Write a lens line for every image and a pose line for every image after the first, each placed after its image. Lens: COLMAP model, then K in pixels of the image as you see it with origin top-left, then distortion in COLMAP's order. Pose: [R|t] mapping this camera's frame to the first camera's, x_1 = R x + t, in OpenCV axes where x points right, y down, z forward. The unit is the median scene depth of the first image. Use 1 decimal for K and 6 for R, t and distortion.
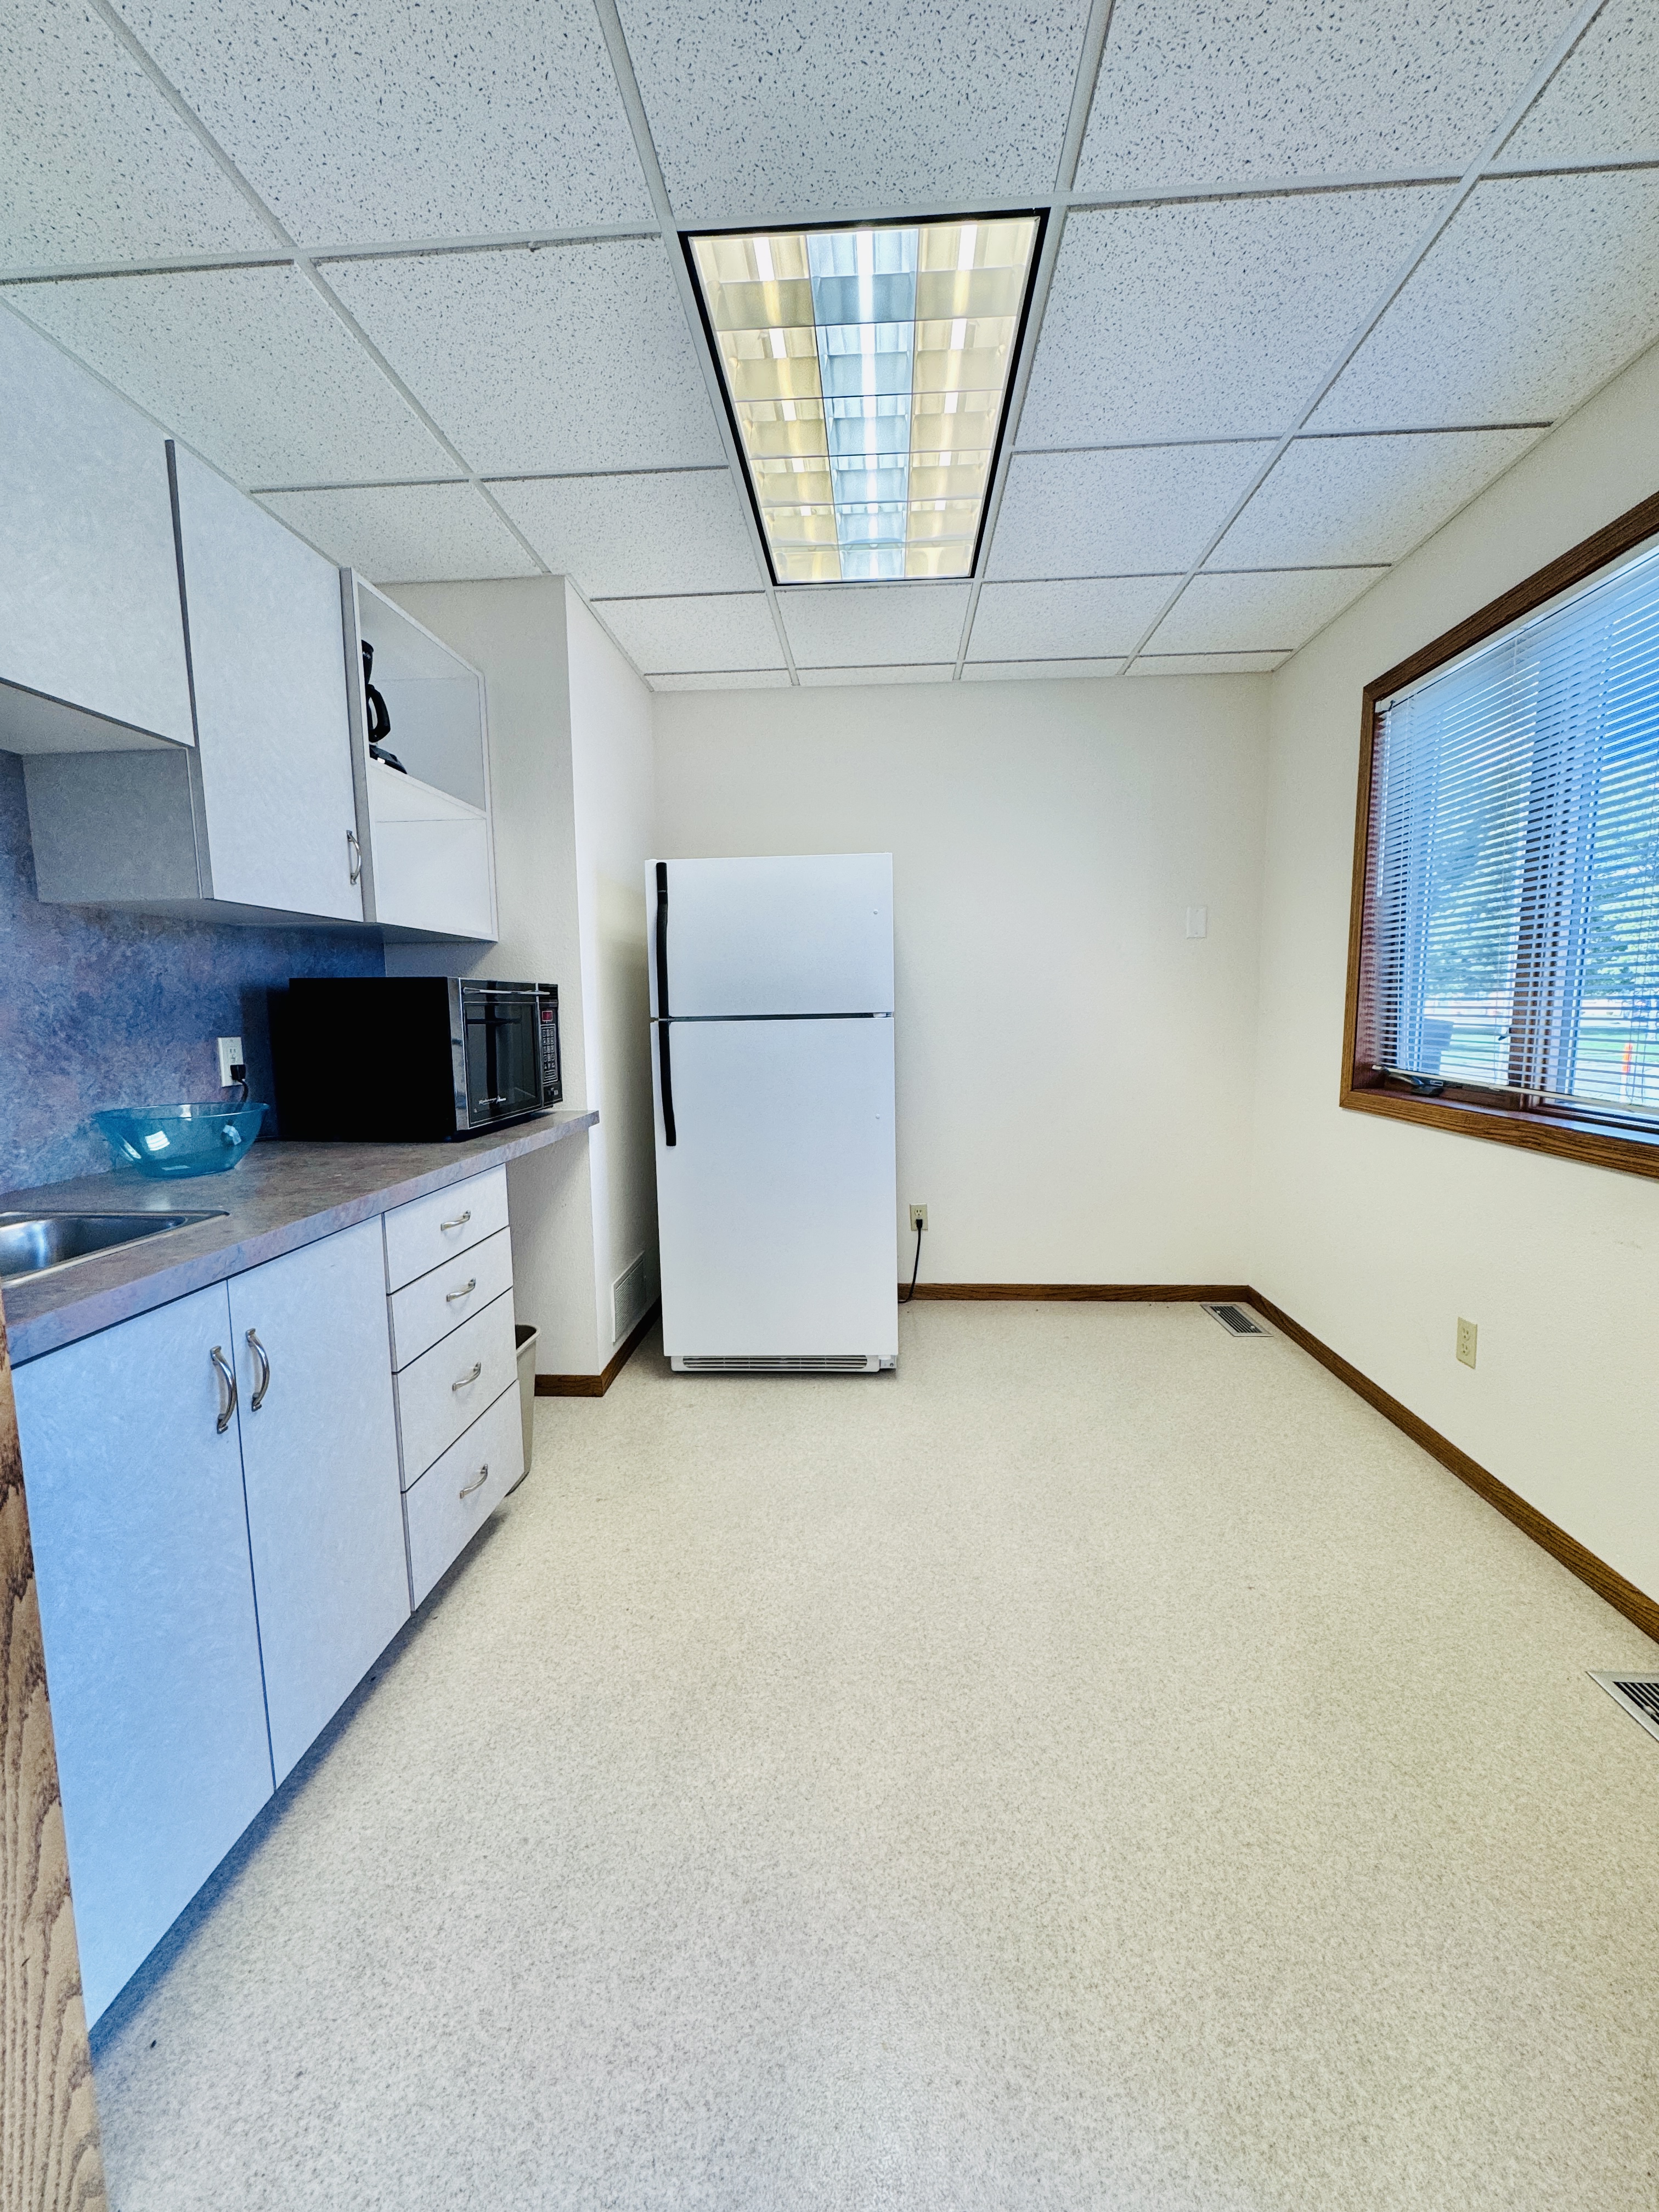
lens RADIAL K [[876.0, 0, 836.3], [0, 876.0, 1105.3], [0, 0, 1]] dist [-0.000298, 0.000761]
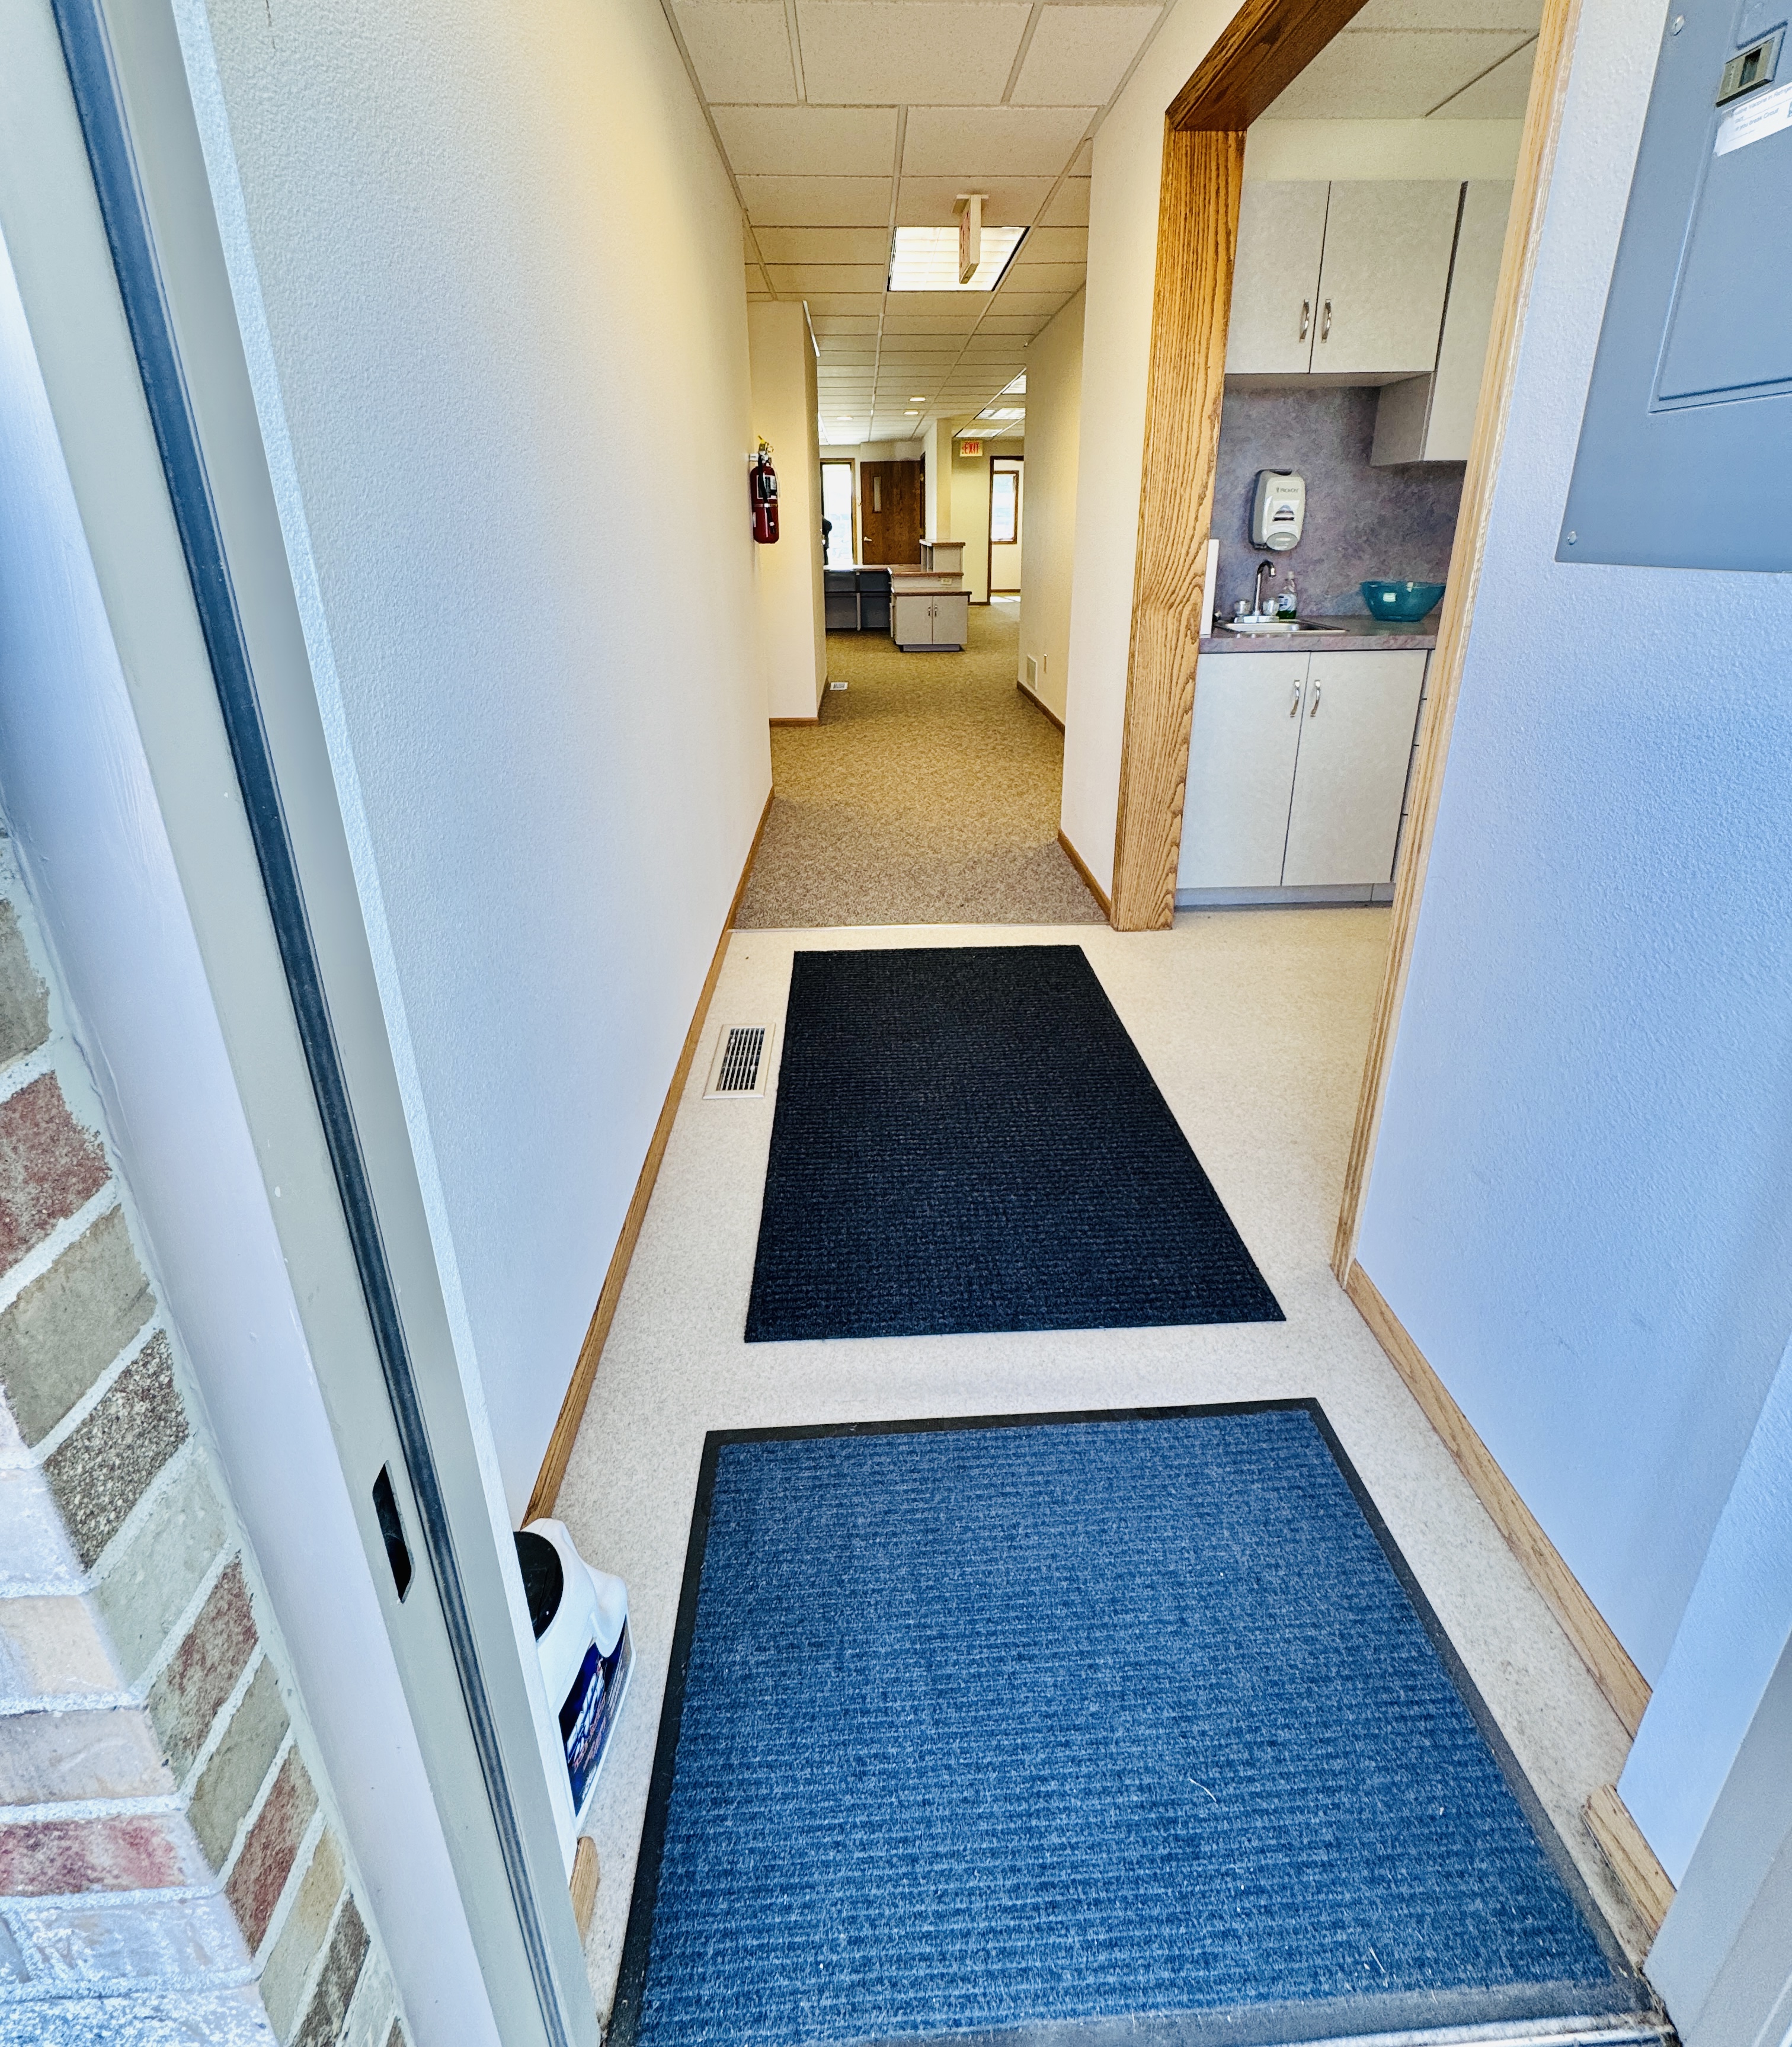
lens RADIAL K [[941.7, 0, 915.9], [0, 941.7, 840.3], [0, 0, 1]] dist [0.015972, 0.000531]
pose [[0.117443, 0.325977, -0.938055, 1.056232], [-0.108686, 0.943136, 0.314135, -0.000348], [0.987114, 0.065061, 0.146194, -0.218239]]
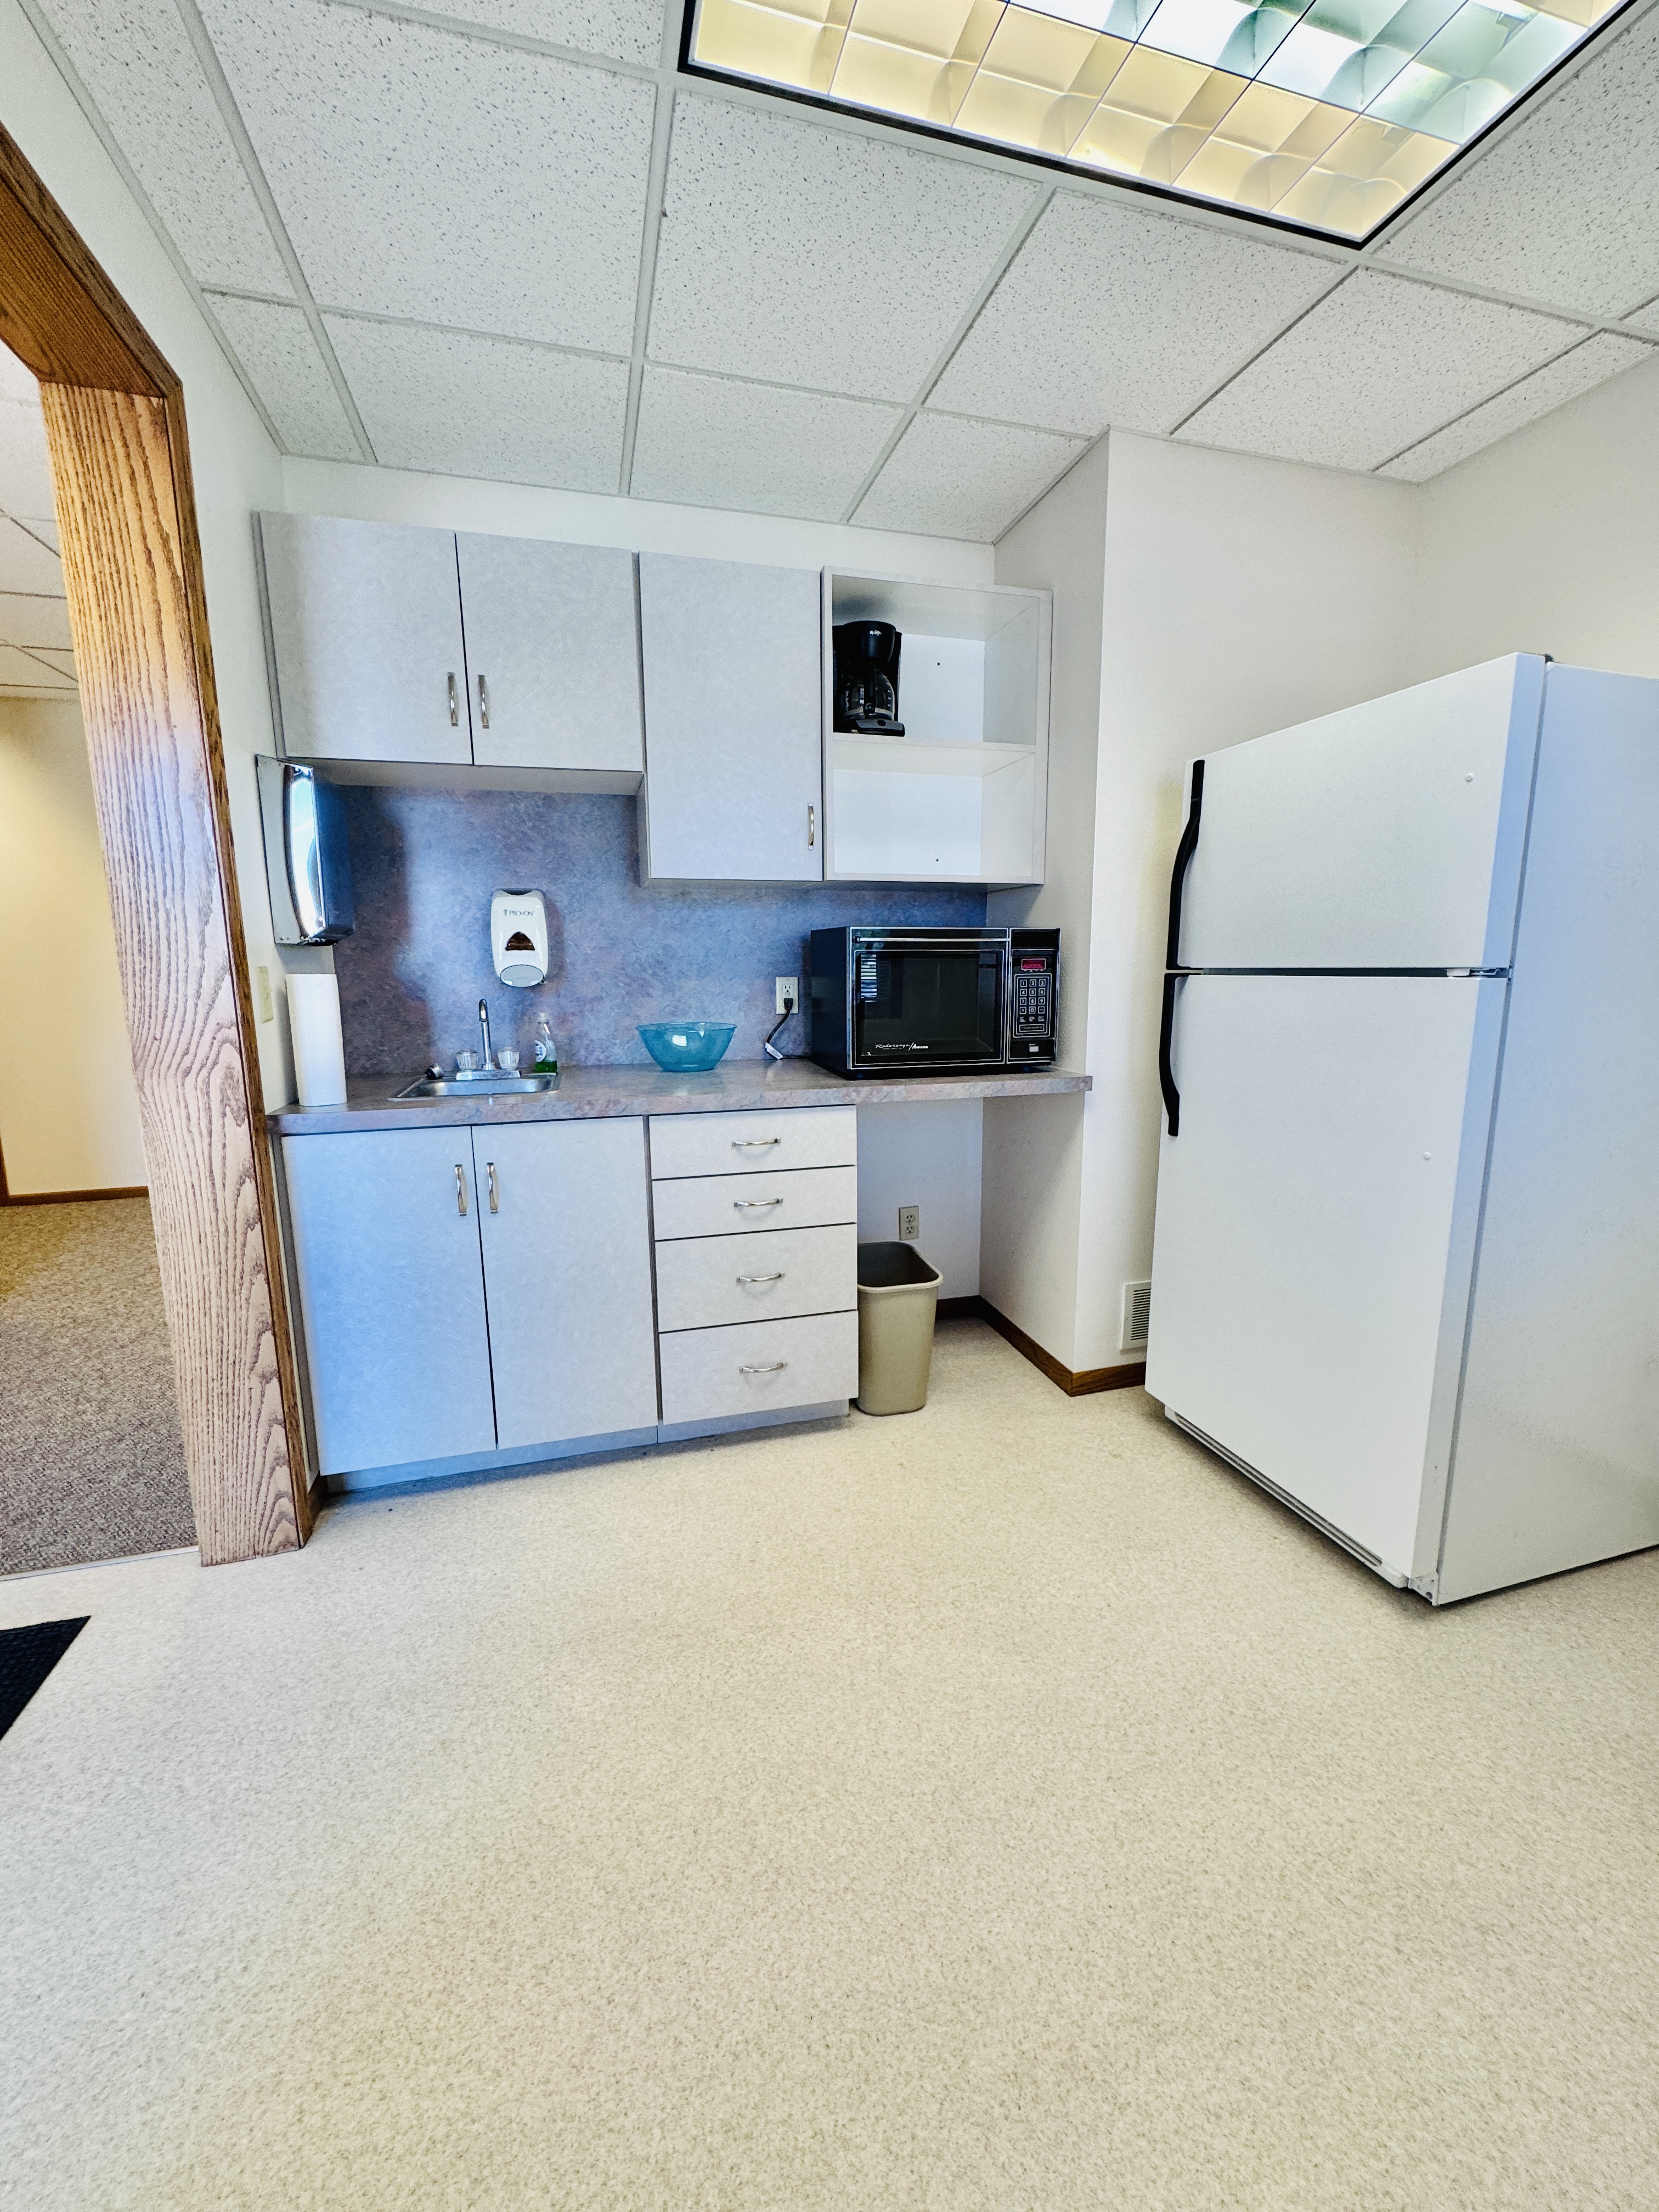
lens RADIAL K [[876.0, 0, 815.8], [0, 876.0, 1106.8], [0, 0, 1]] dist [-0.000298, 0.000761]
pose [[0.329329, 0.167295, -0.929276, 0.647308], [-0.104923, 0.984567, 0.140065, -0.083118], [0.938367, 0.051375, 0.341800, 0.669123]]
